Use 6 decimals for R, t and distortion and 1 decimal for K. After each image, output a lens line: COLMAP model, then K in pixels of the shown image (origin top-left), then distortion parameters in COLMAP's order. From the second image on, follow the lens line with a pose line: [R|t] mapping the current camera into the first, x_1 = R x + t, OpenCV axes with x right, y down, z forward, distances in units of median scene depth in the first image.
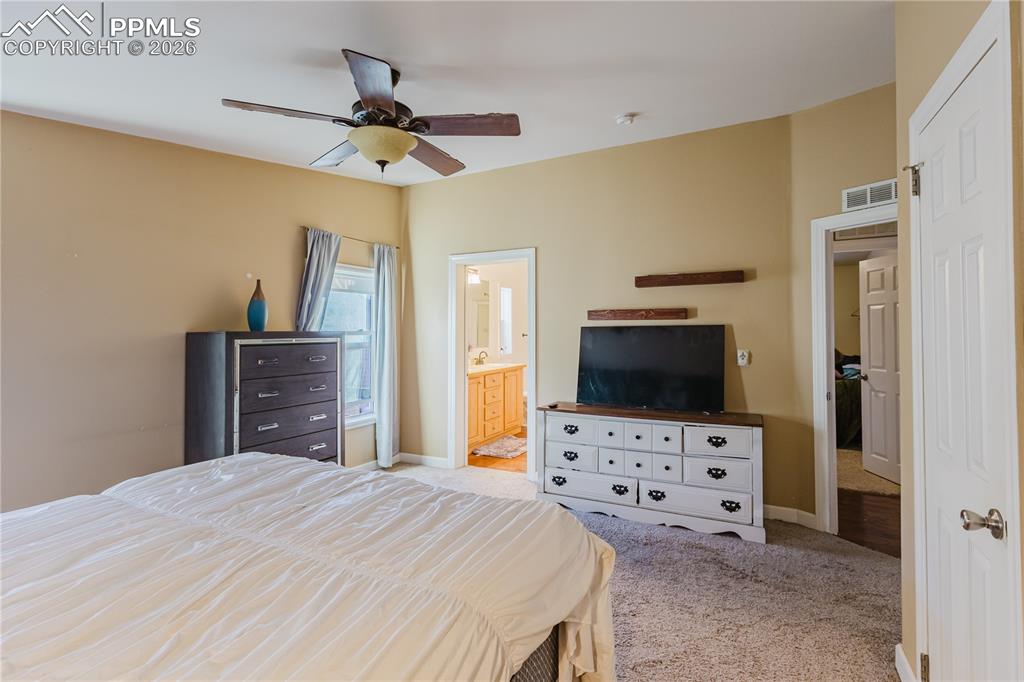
lens RADIAL K [[478.8, 0, 517.4], [0, 478.8, 316.0], [0, 0, 1]] dist [0.000741, 0.001337]
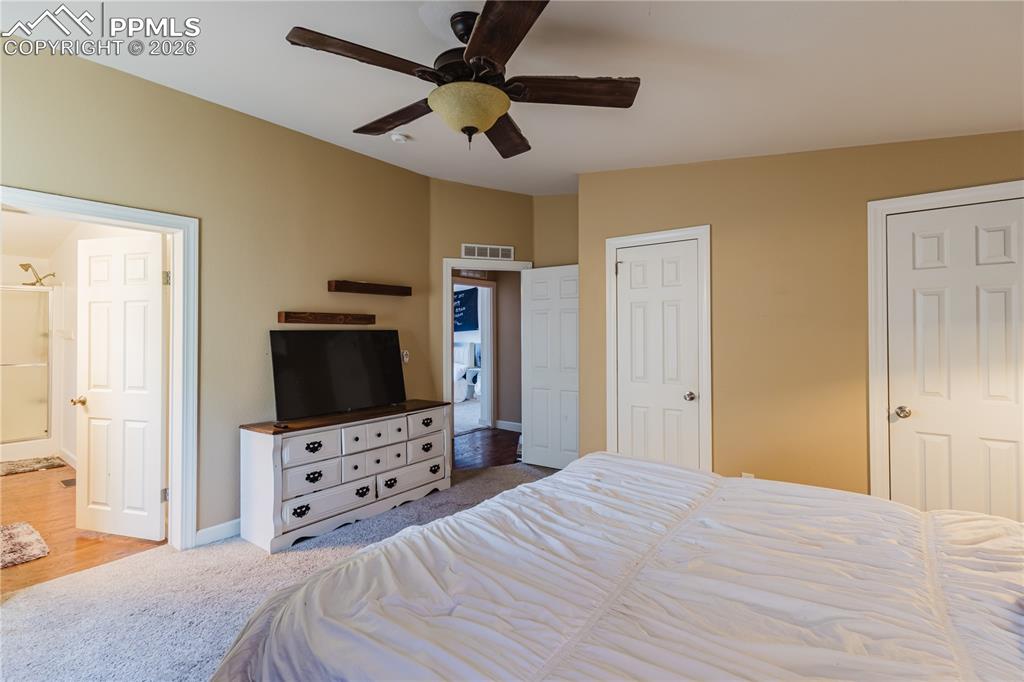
lens RADIAL K [[466.2, 0, 516.7], [0, 466.2, 329.4], [0, 0, 1]] dist [-0.000367, 0.000133]
pose [[0.183509, 0.015461, 0.982896, -0.665205], [-0.024396, 0.999640, -0.011169, 0.021926], [-0.982715, -0.021929, 0.183821, 0.483643]]
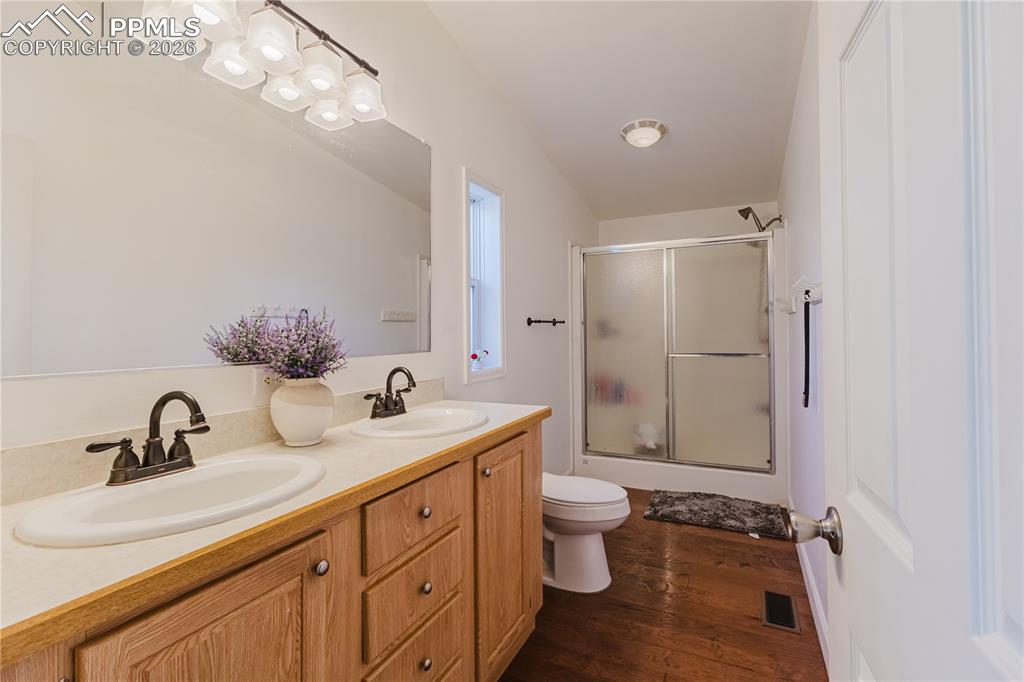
lens RADIAL K [[473.1, 0, 512.2], [0, 473.1, 324.0], [0, 0, 1]] dist [0.000485, 0.000250]
pose [[0.999779, 0.001588, 0.020942, -0.023462], [-0.001821, 0.999937, 0.011120, 0.080023], [-0.020923, -0.011156, 0.999719, 1.272555]]
